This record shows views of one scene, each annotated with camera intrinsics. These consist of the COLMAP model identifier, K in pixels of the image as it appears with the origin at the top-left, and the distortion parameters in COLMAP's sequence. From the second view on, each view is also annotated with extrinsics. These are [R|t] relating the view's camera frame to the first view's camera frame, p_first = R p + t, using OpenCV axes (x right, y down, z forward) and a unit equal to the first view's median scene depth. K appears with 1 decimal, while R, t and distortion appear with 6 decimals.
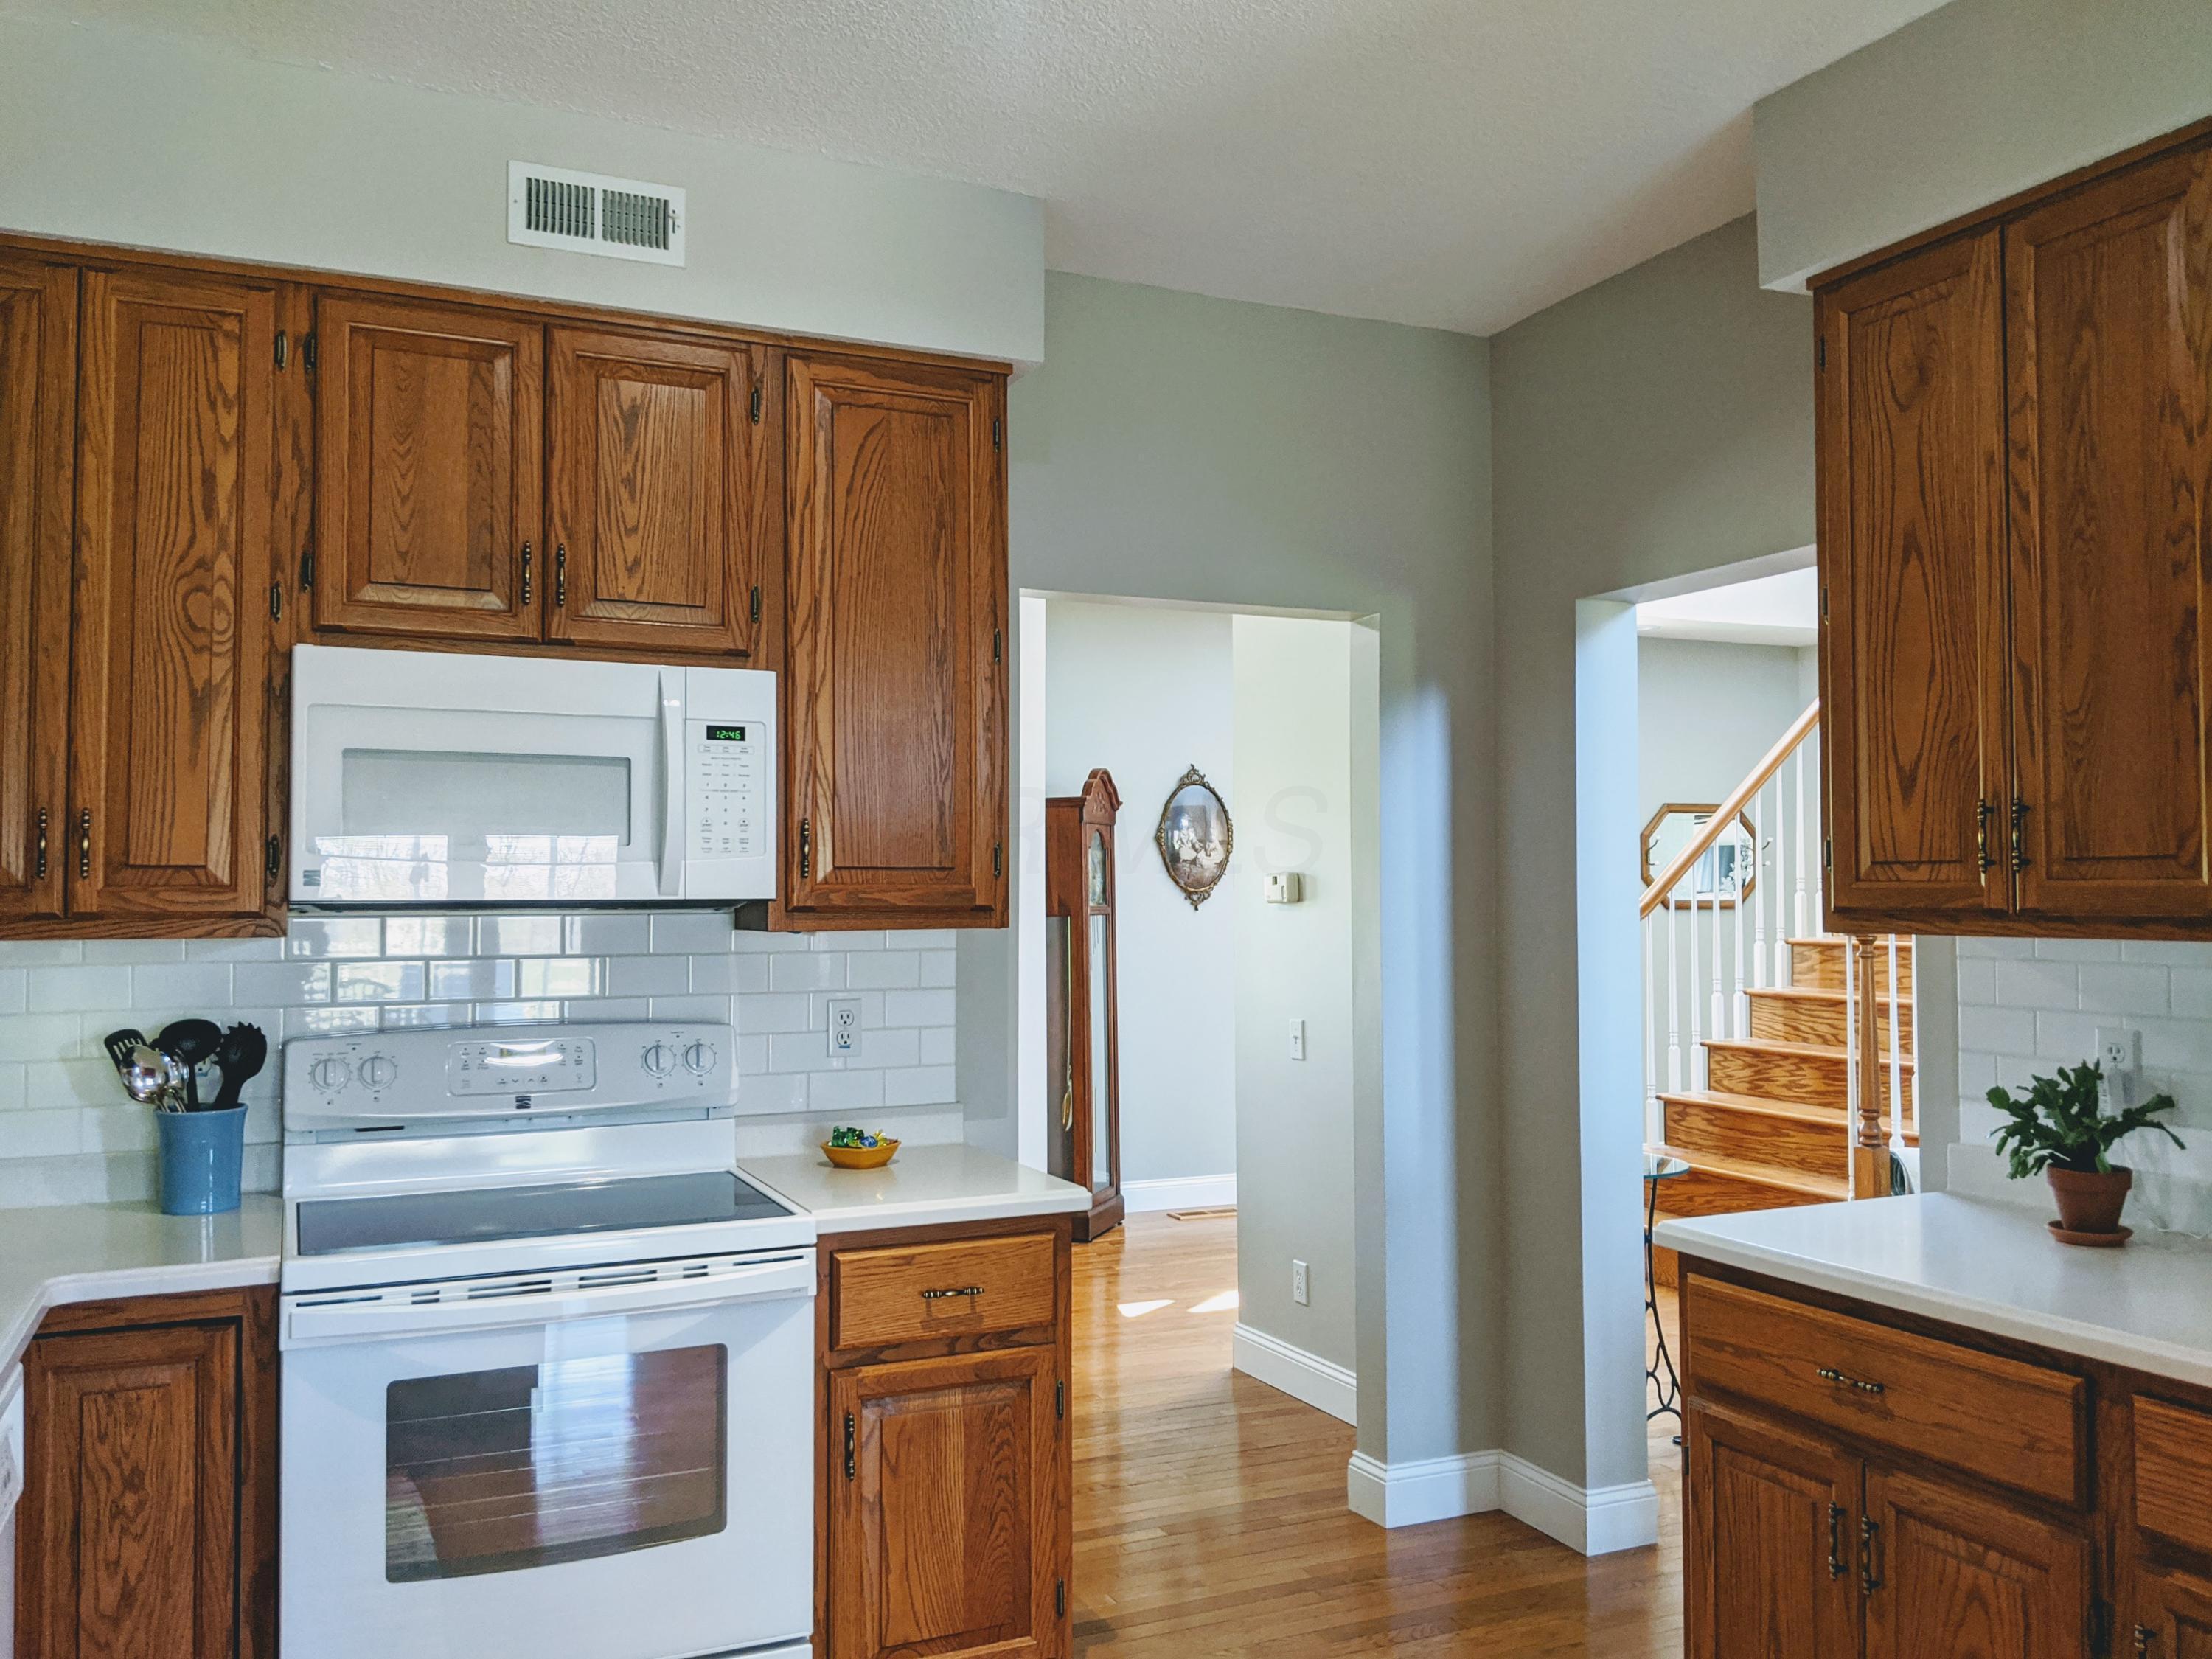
lens RADIAL K [[1739.0, 0, 1100.7], [0, 1739.0, 837.4], [0, 0, 1]] dist [0.005480, -0.036003]
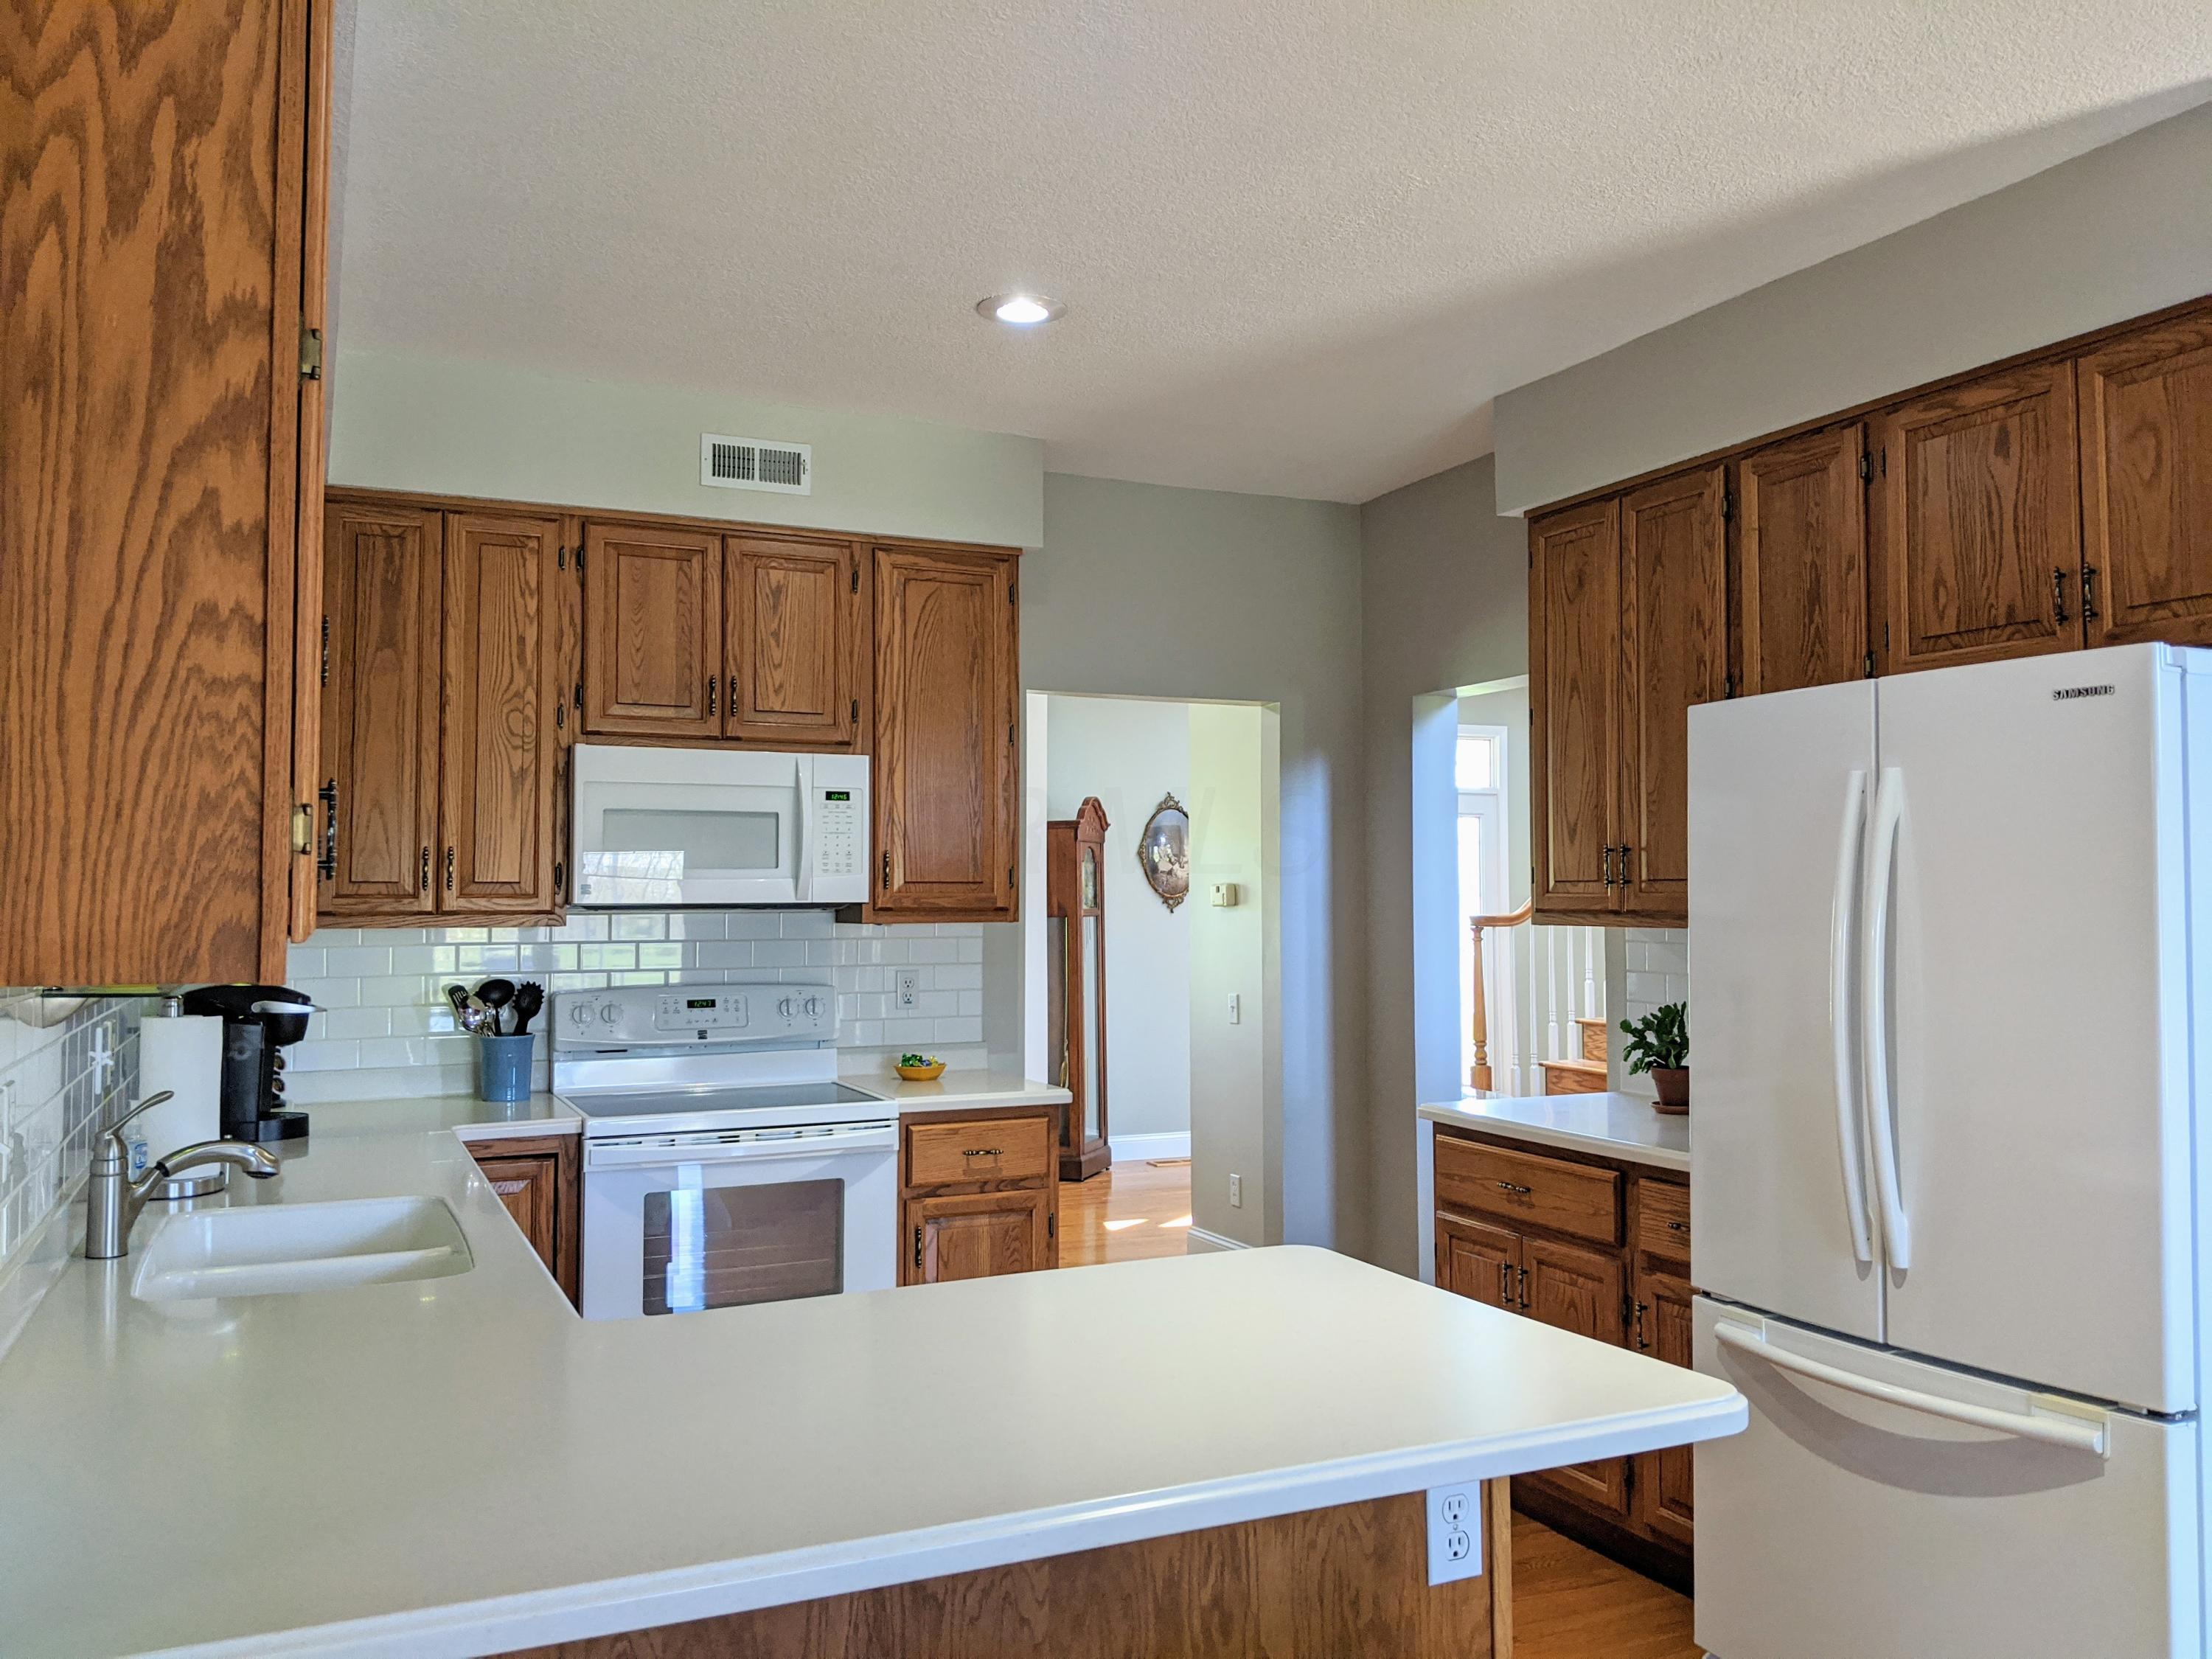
lens RADIAL K [[1776.6, 0, 1106.0], [0, 1776.6, 829.5], [0, 0, 1]] dist [0.061008, -0.102811]
pose [[0.999998, 0.001529, -0.001586, 0.028307], [-0.001539, 0.999979, -0.006229, -0.021165], [0.001576, 0.006231, 0.999979, -0.612437]]
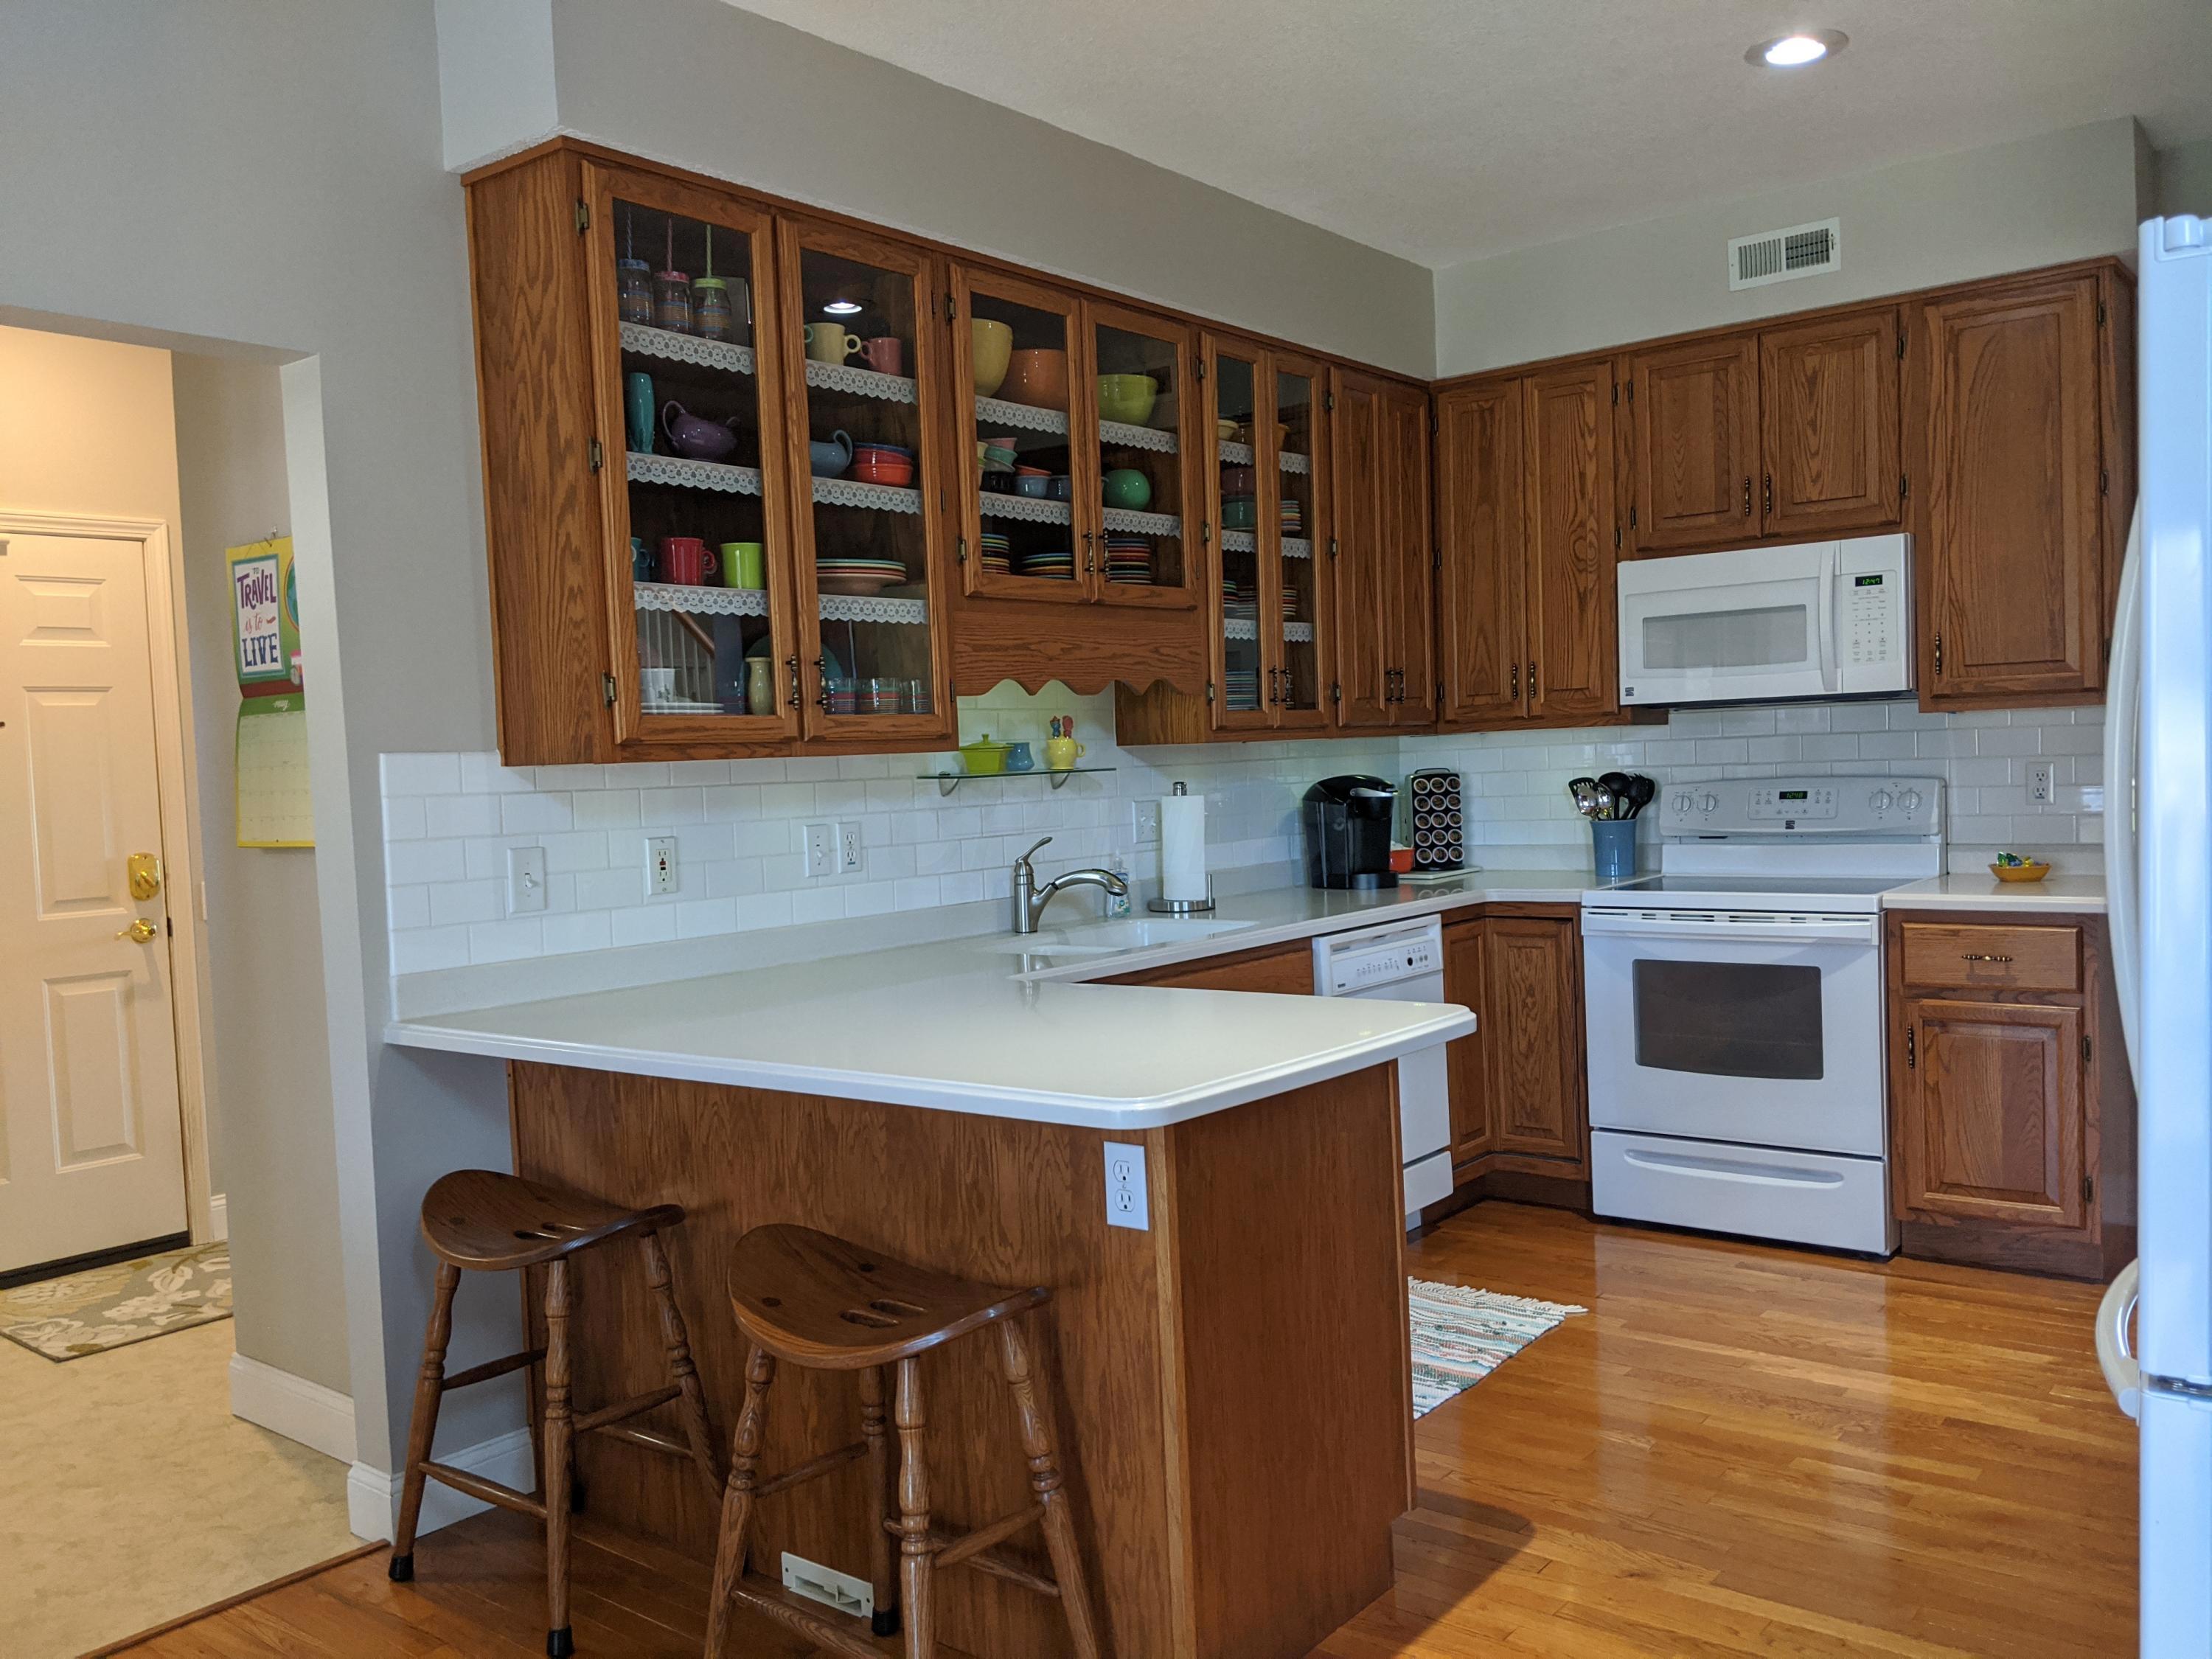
lens RADIAL K [[1775.3, 0, 1109.1], [0, 1775.3, 848.1], [0, 0, 1]] dist [0.109517, -0.206731]
pose [[0.441241, 0.033054, -0.896780, 0.923964], [0.067776, 0.995240, 0.070031, 0.016834], [0.894825, -0.091681, 0.436901, -0.296309]]
